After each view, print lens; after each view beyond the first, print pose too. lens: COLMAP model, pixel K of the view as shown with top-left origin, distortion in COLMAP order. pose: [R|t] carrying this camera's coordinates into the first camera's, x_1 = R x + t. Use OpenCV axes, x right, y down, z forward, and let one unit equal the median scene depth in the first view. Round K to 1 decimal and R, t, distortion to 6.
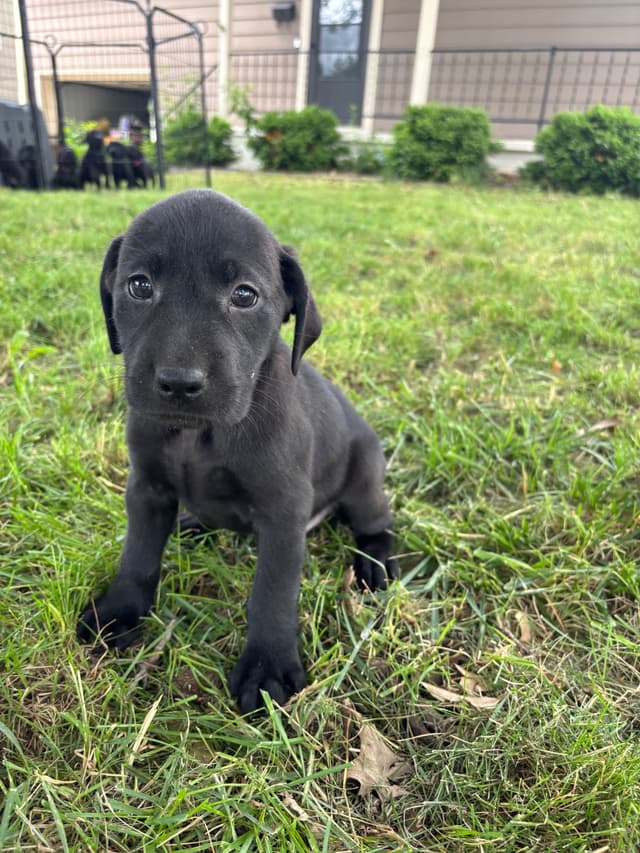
lens RADIAL K [[684.9, 0, 312.9], [0, 684.9, 432.6], [0, 0, 1]] dist [0.004795, -0.012729]
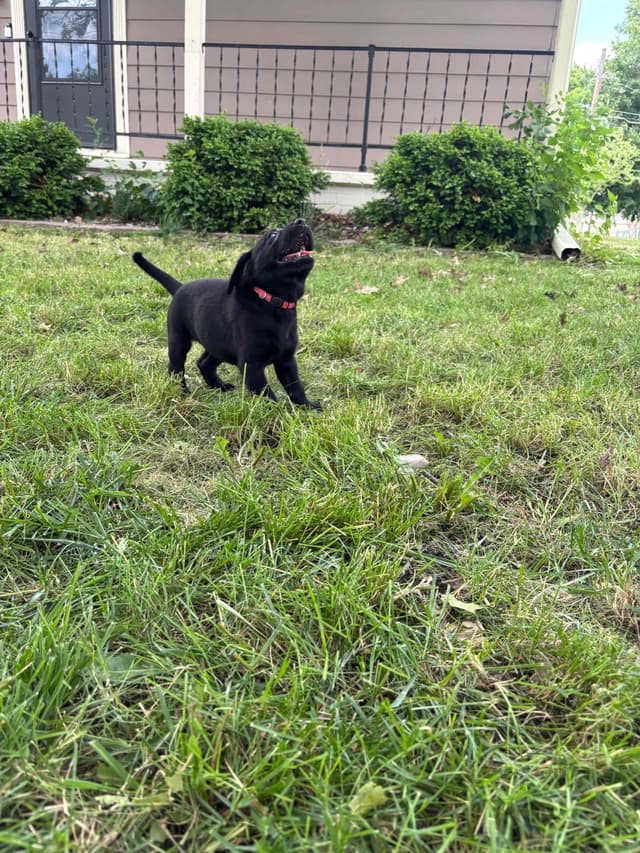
lens RADIAL K [[684.9, 0, 312.9], [0, 684.9, 432.6], [0, 0, 1]] dist [0.004795, -0.012729]
pose [[0.945315, -0.110454, 0.306887, 0.016852], [0.120008, 0.992696, -0.012379, -0.146509], [-0.303278, 0.048531, 0.951666, 0.334140]]
